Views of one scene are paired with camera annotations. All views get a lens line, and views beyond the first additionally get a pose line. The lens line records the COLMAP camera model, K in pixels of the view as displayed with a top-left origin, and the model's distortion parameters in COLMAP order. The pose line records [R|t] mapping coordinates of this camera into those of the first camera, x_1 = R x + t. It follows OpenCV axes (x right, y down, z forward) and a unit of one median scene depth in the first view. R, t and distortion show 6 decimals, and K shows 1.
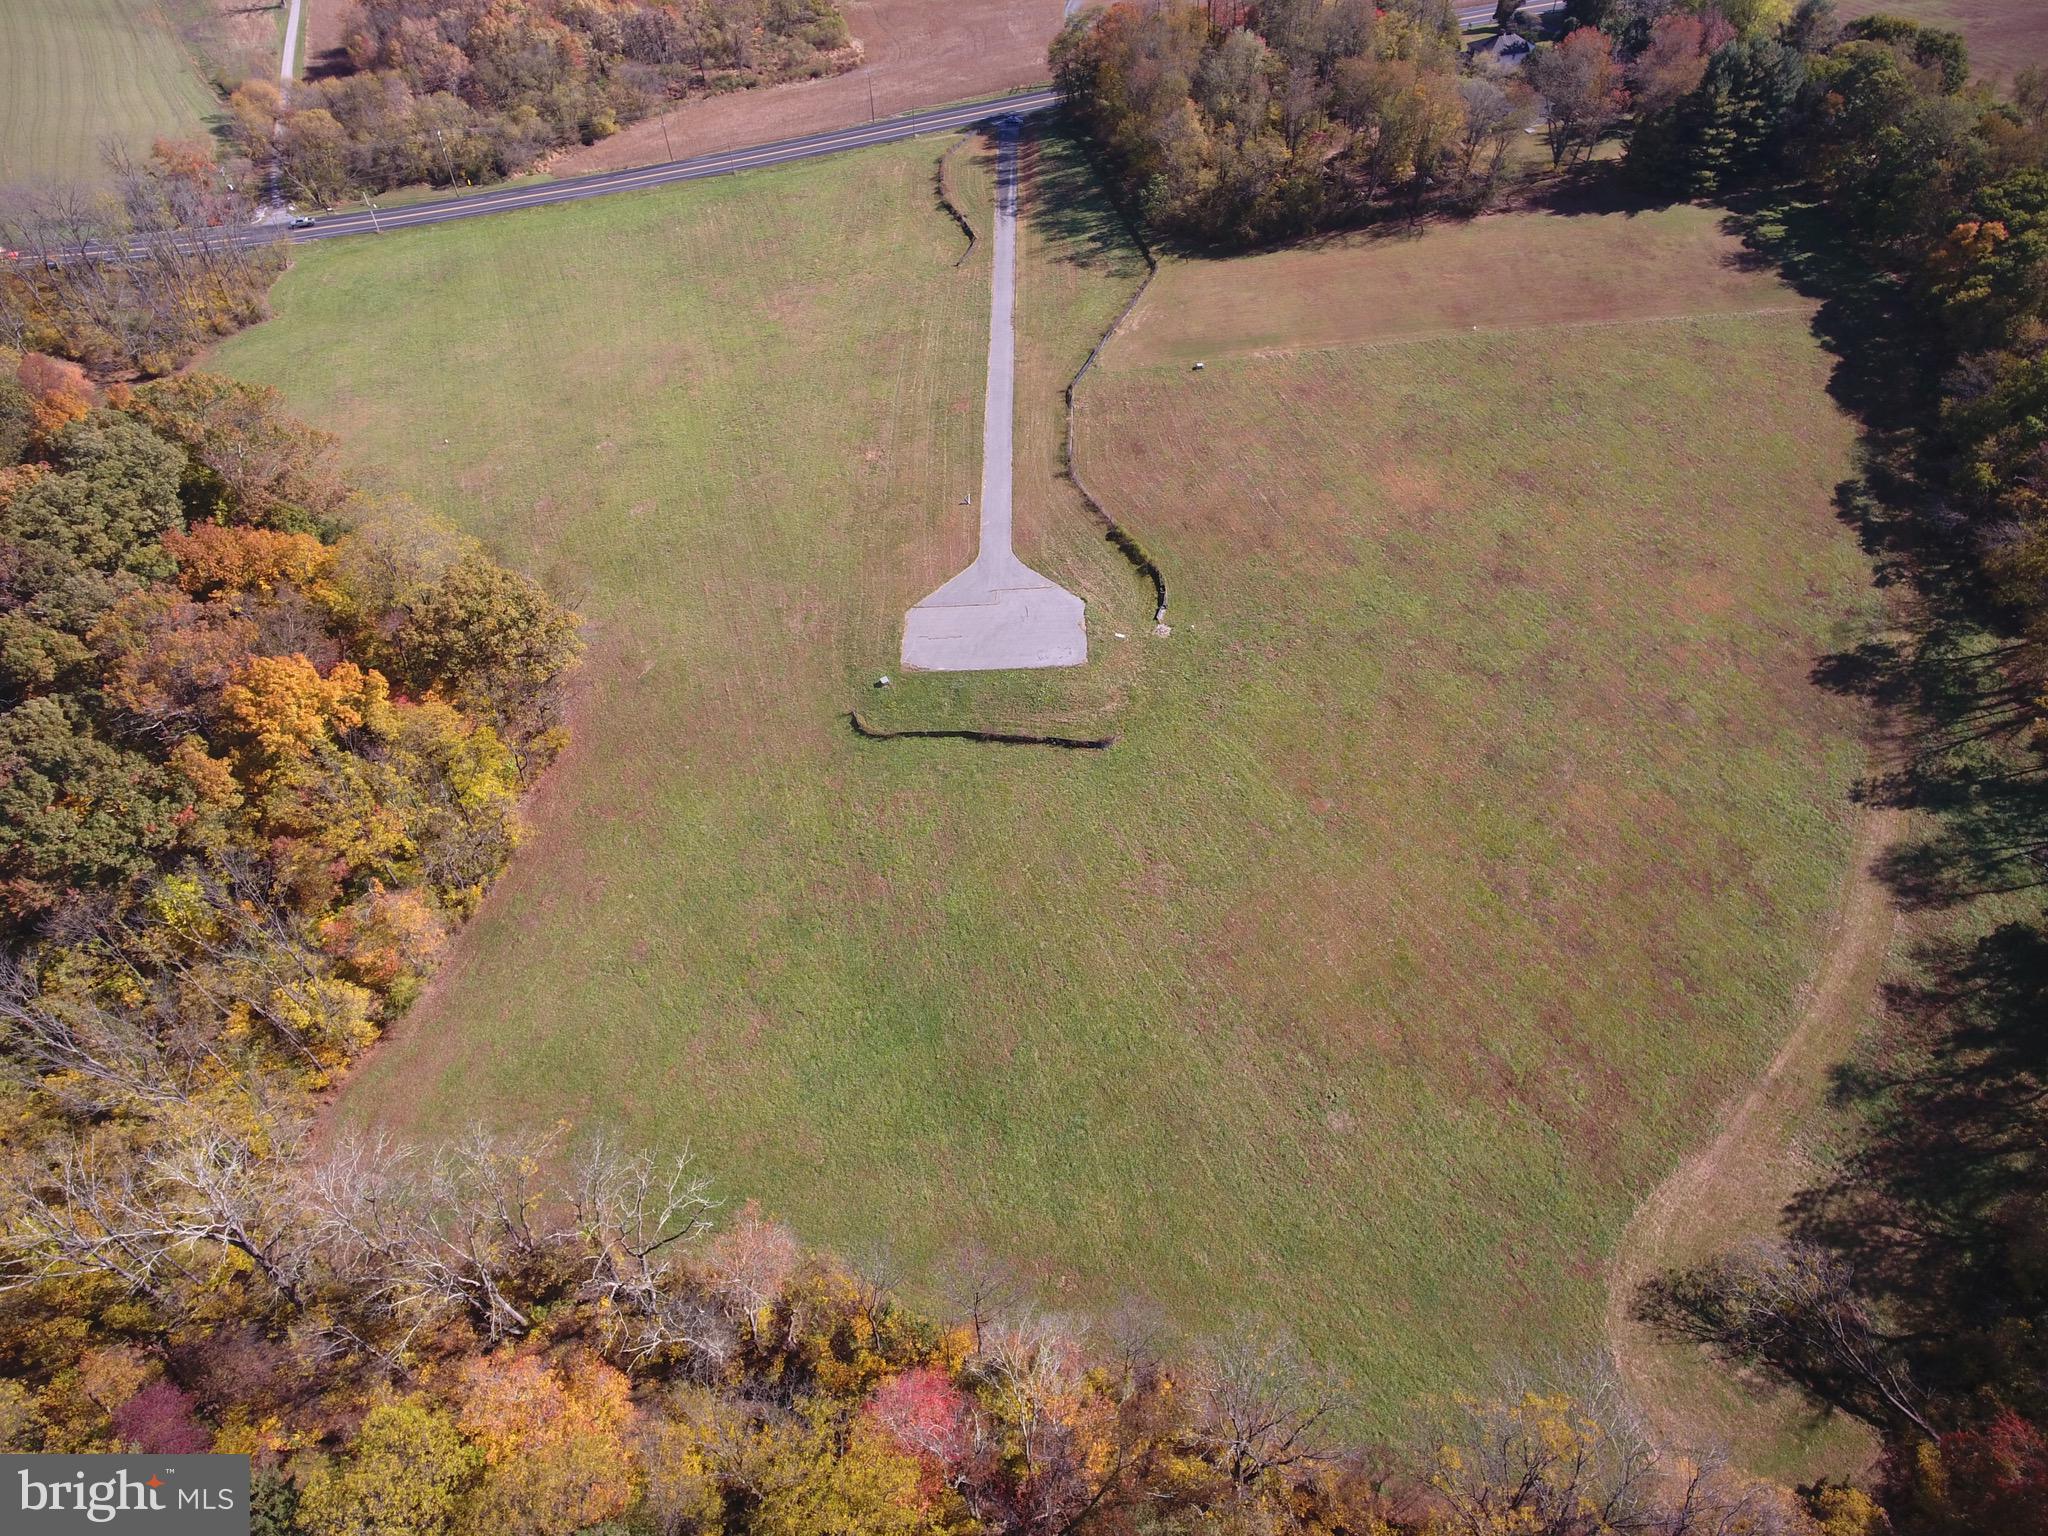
lens RADIAL K [[1194.3, 0, 1024.0], [0, 1194.3, 768.0], [0, 0, 1]] dist [0.018951, -0.036528]
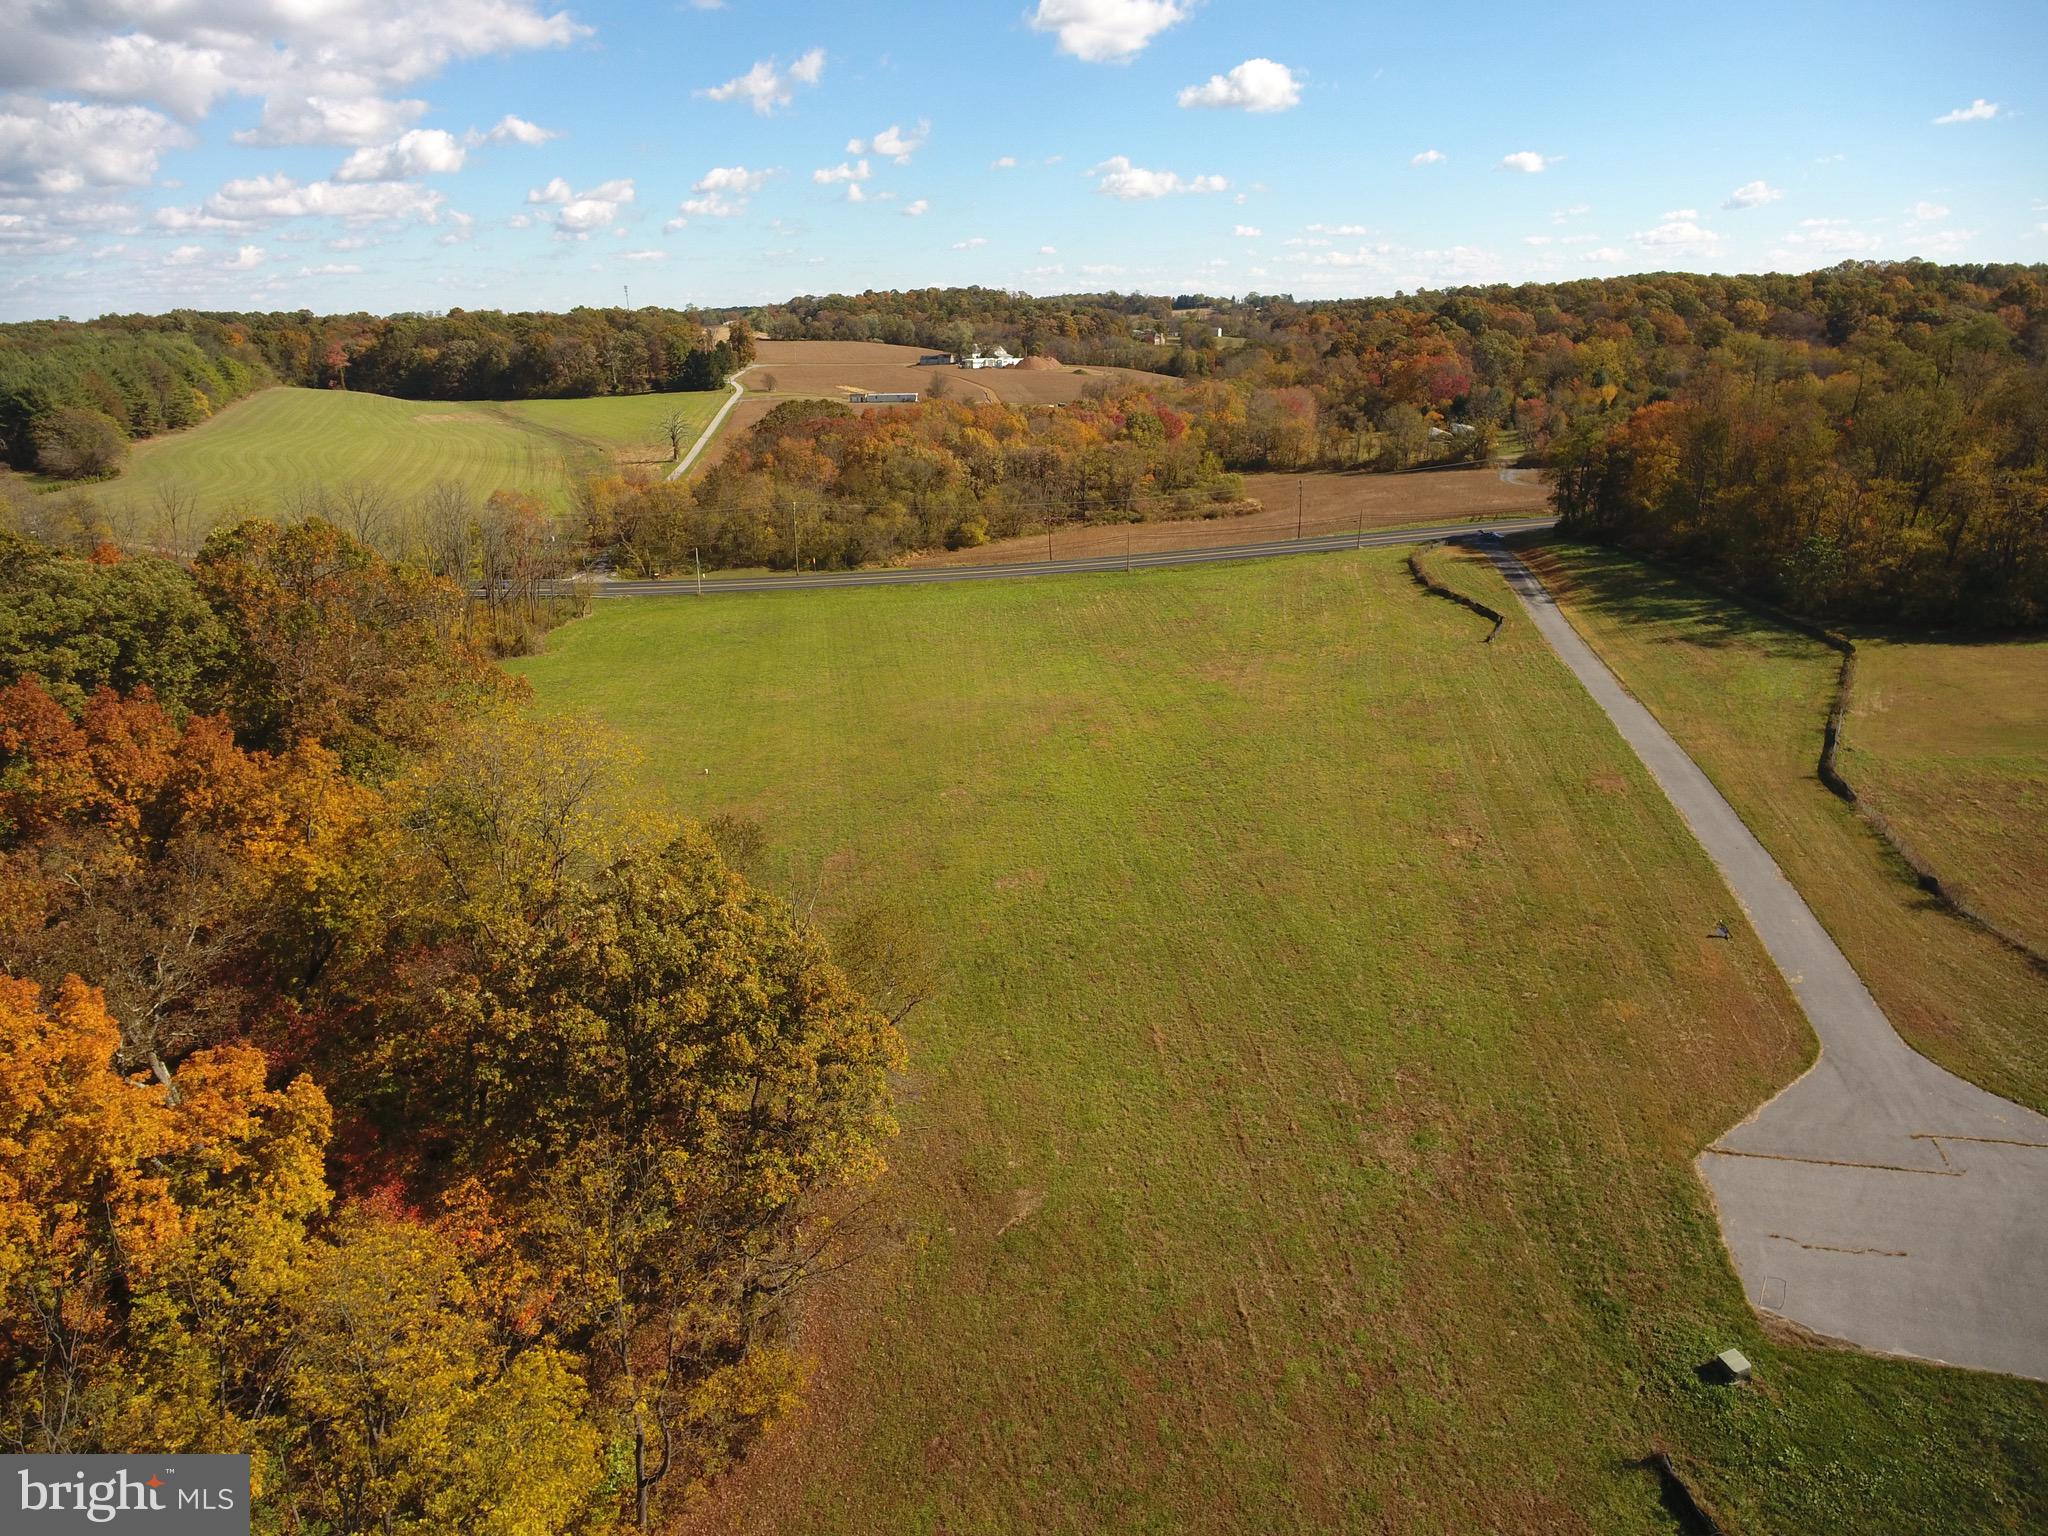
lens RADIAL K [[1220.1, 0, 1019.6], [0, 1220.1, 713.8], [0, 0, 1]] dist [0.018051, -0.043794]
pose [[0.976222, 0.079945, -0.201495, -0.232803], [-0.166303, 0.872432, -0.459572, -0.038602], [0.139050, 0.482153, 0.864982, 0.540576]]
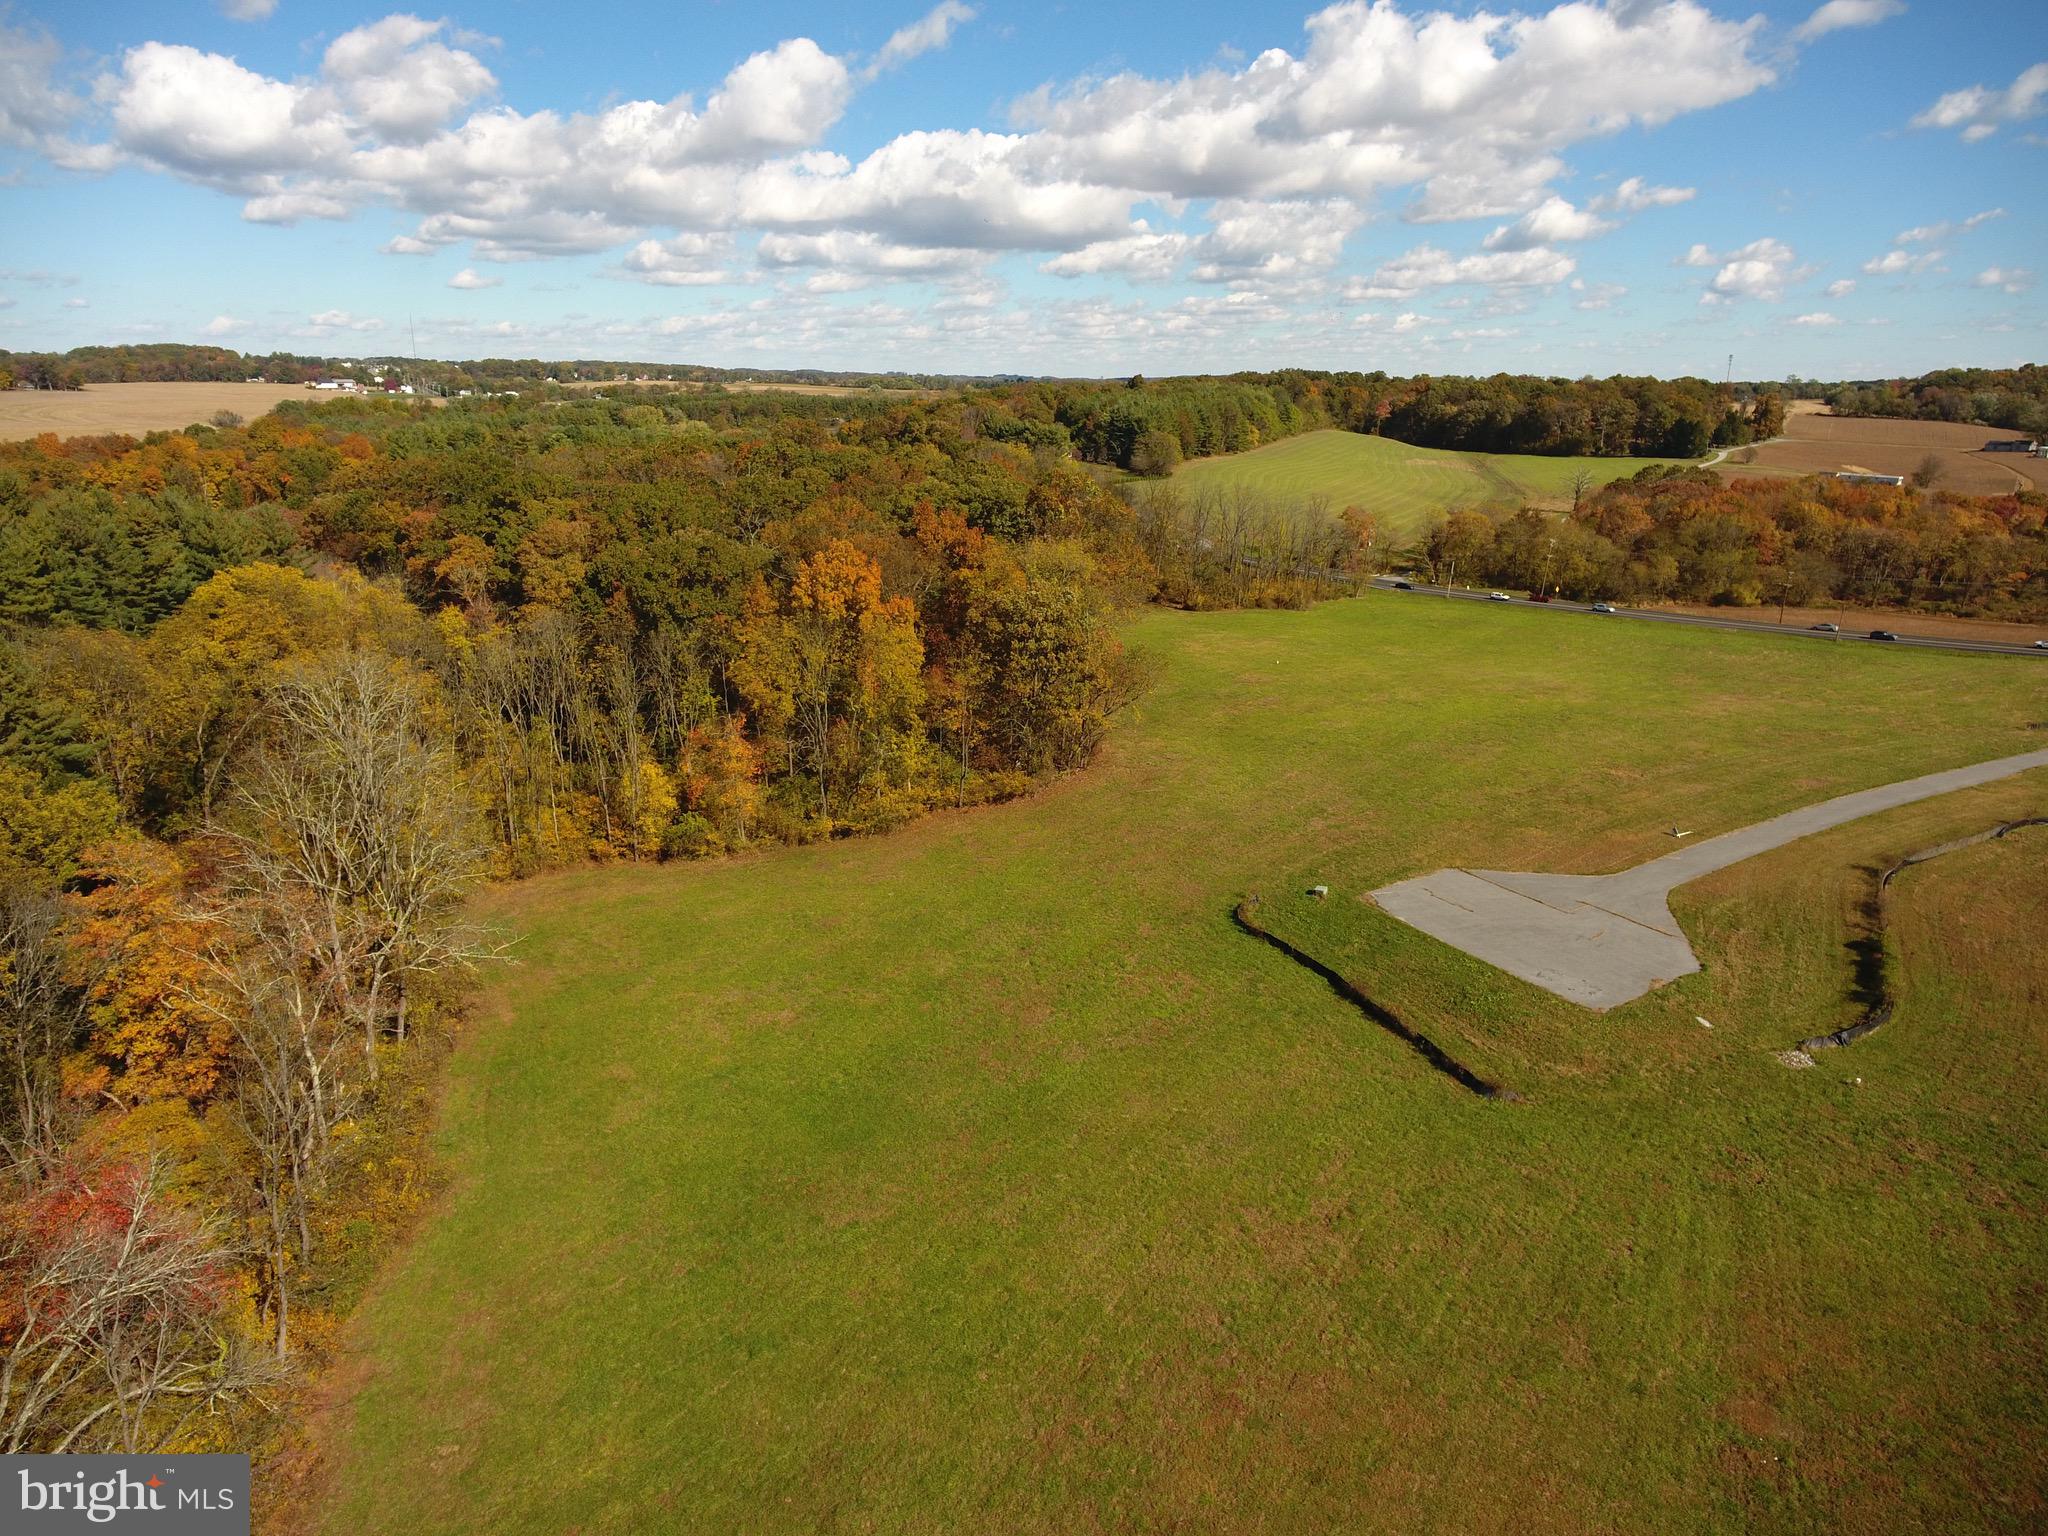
lens RADIAL K [[1194.3, 0, 1024.0], [0, 1194.3, 768.0], [0, 0, 1]] dist [0.018951, -0.036528]
pose [[0.491112, 0.302509, -0.816883, 0.312340], [-0.653769, 0.747727, -0.116148, 0.061120], [0.575669, 0.591095, 0.564988, 0.423054]]
